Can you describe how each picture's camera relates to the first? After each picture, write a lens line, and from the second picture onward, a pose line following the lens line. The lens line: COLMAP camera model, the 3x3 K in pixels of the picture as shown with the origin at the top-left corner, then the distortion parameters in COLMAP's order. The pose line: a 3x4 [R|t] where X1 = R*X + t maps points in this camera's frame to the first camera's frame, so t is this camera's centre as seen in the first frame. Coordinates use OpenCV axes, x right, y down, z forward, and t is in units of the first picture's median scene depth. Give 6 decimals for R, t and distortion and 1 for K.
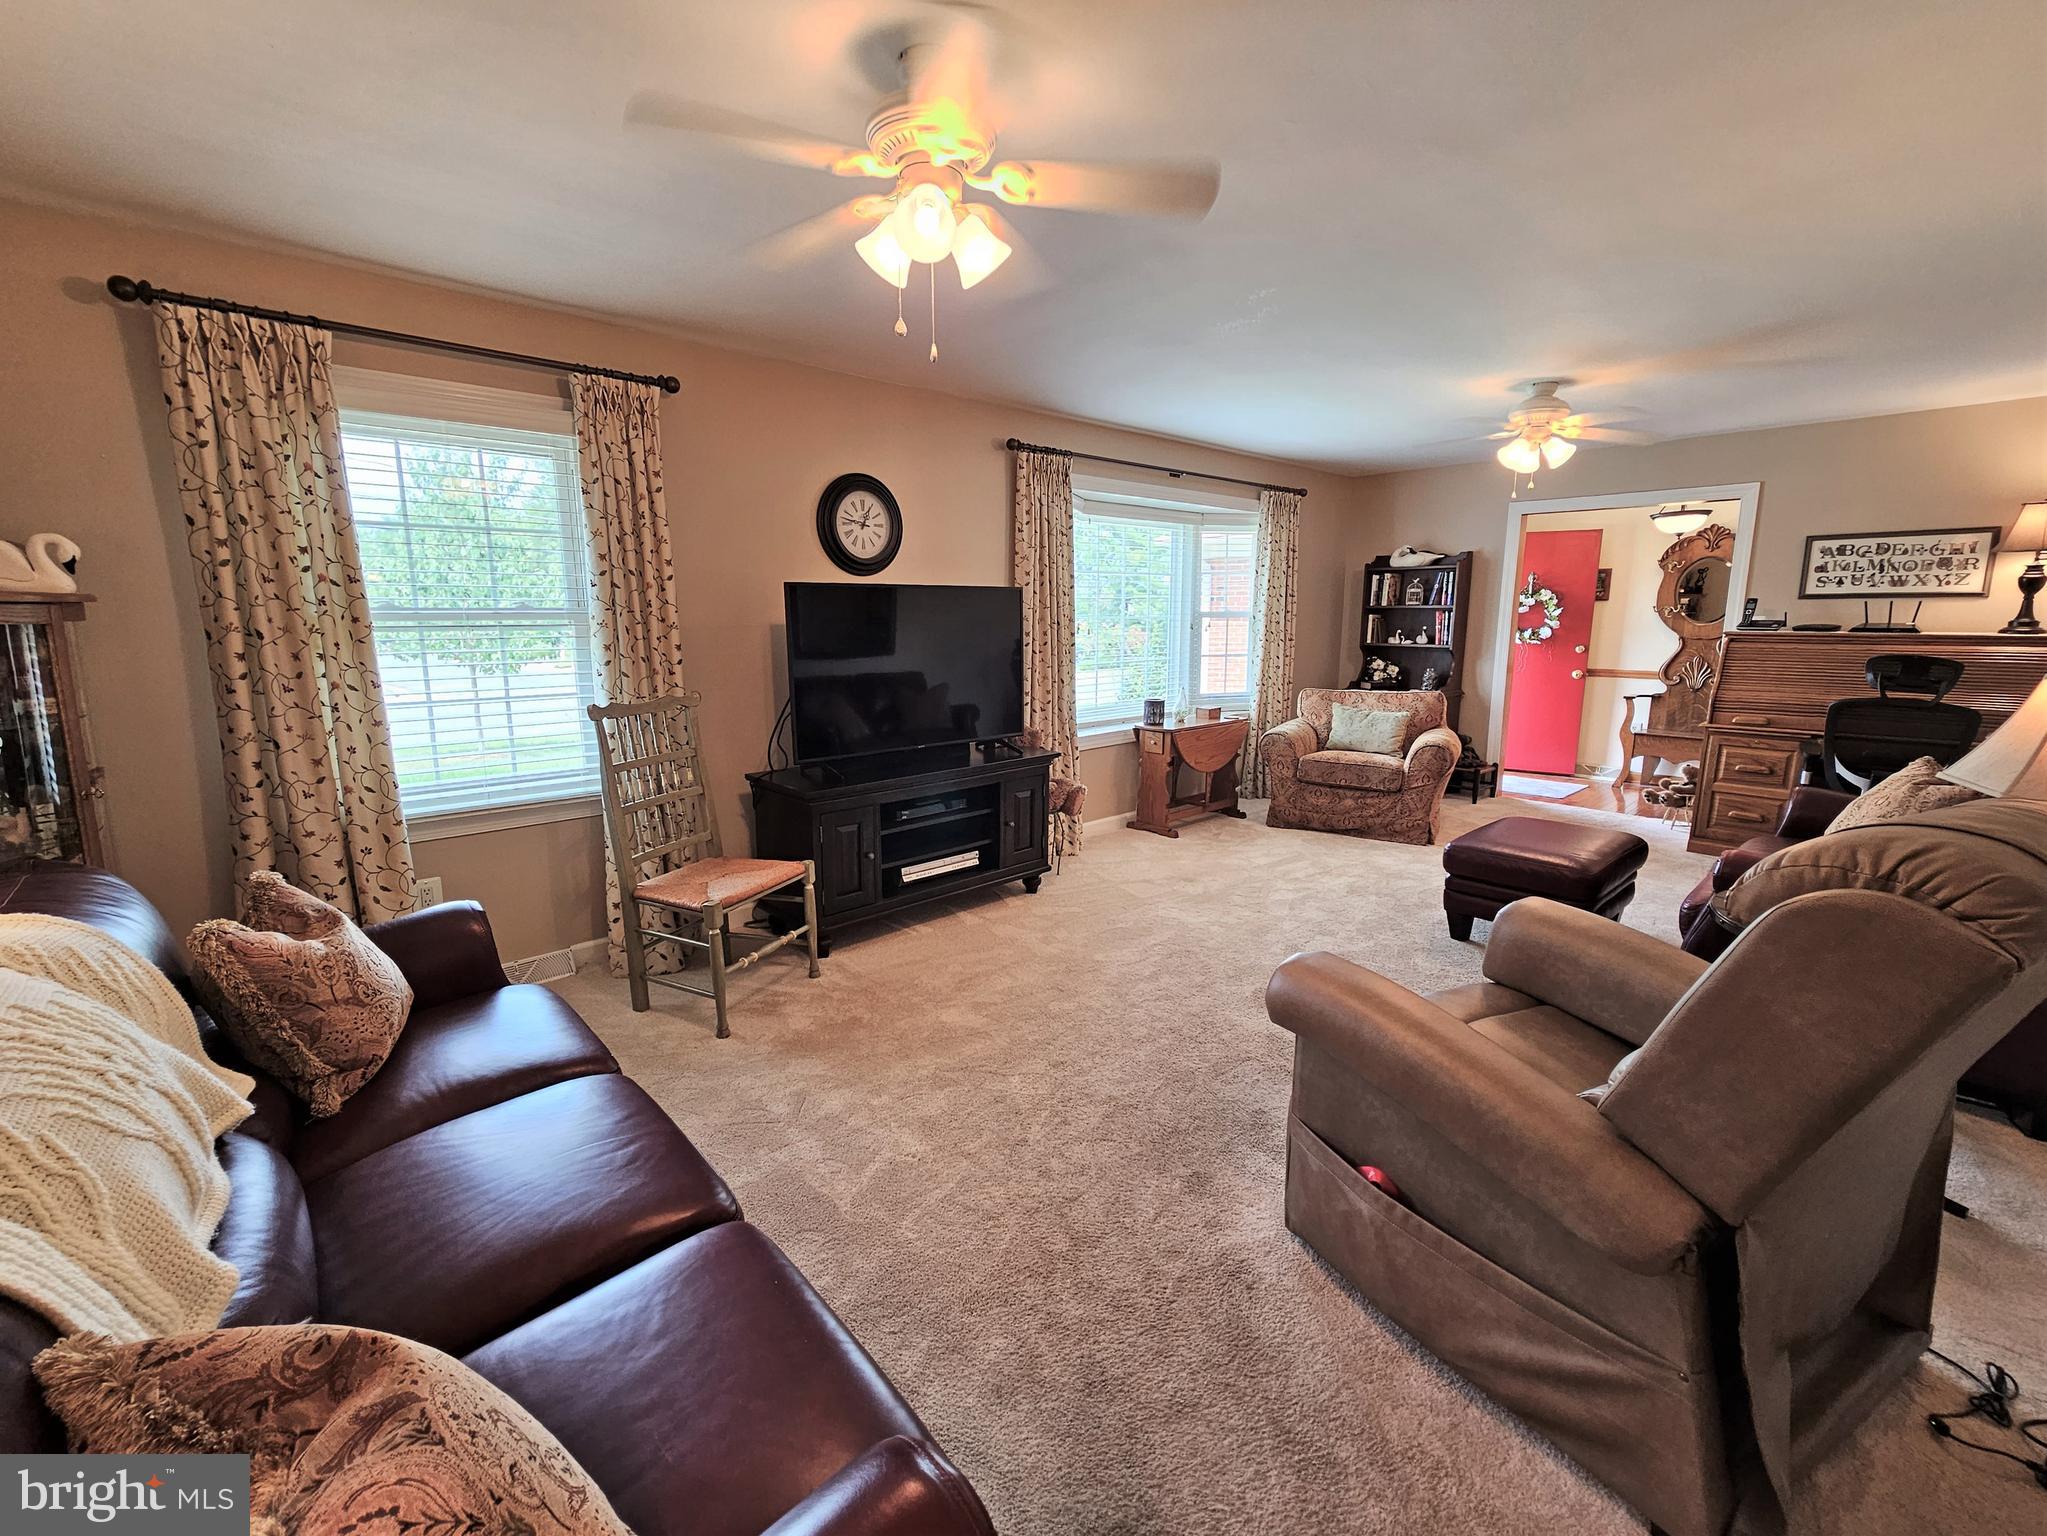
lens RADIAL K [[855.2, 0, 1013.4], [0, 855.2, 766.6], [0, 0, 1]] dist [-0.007335, 0.000672]
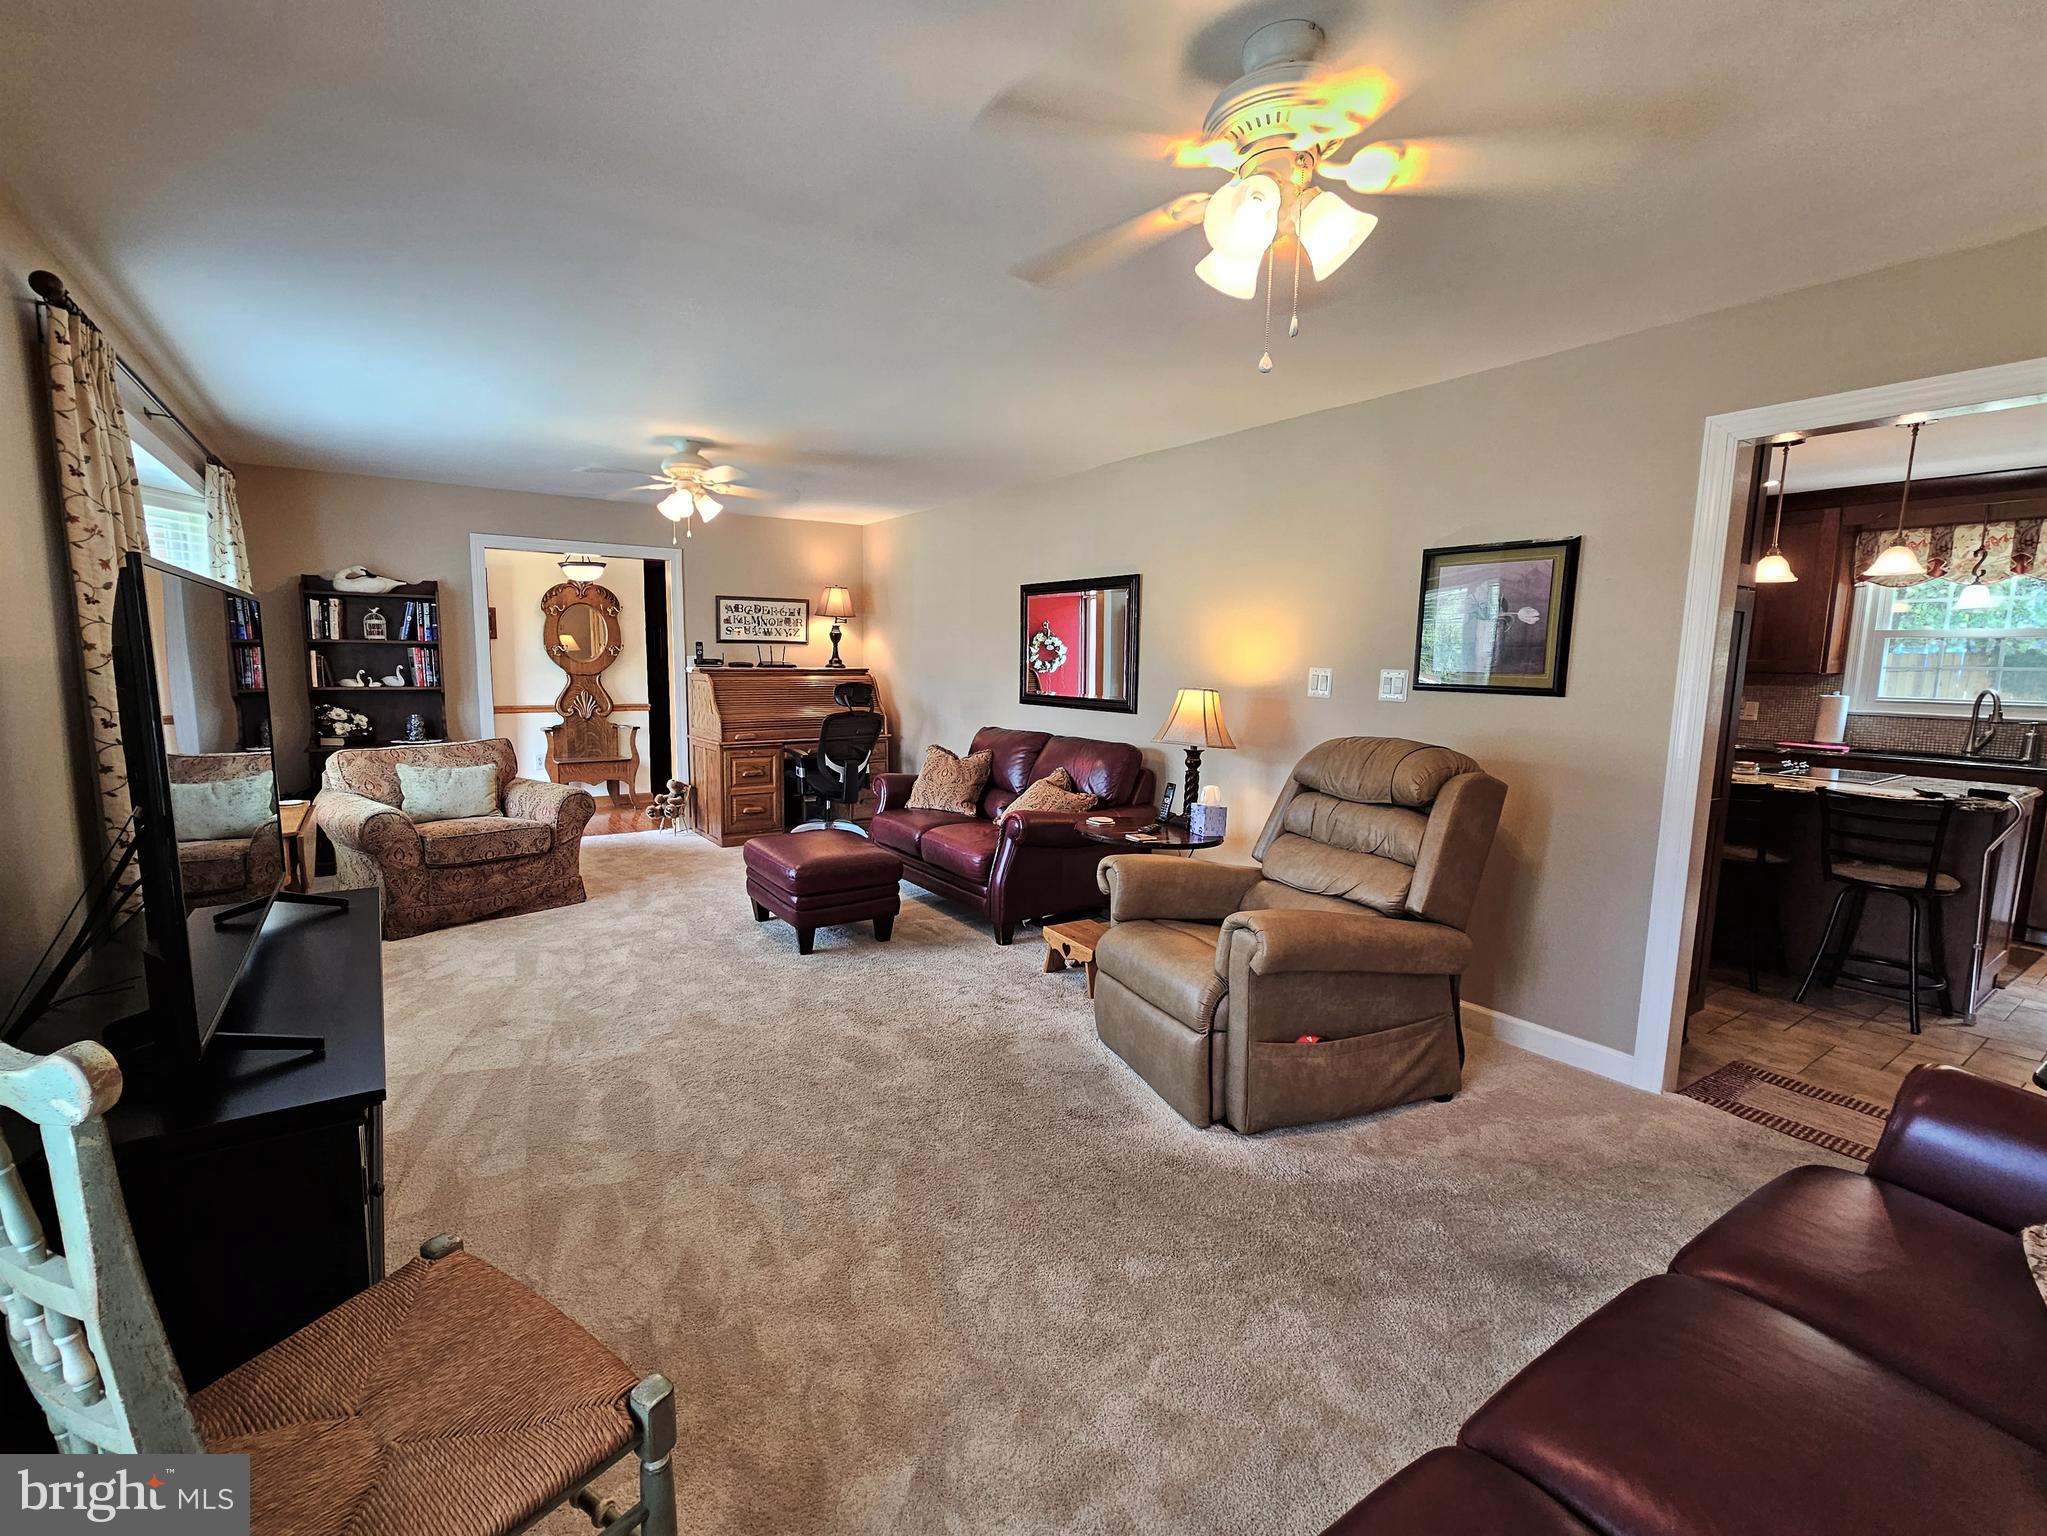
lens RADIAL K [[855.2, 0, 1012.4], [0, 855.2, 767.9], [0, 0, 1]] dist [-0.007335, 0.000672]
pose [[0.175830, -0.121588, 0.976883, -0.331820], [0.161024, 0.982530, 0.093308, -0.063148], [-0.971162, 0.140896, 0.192337, 0.364213]]
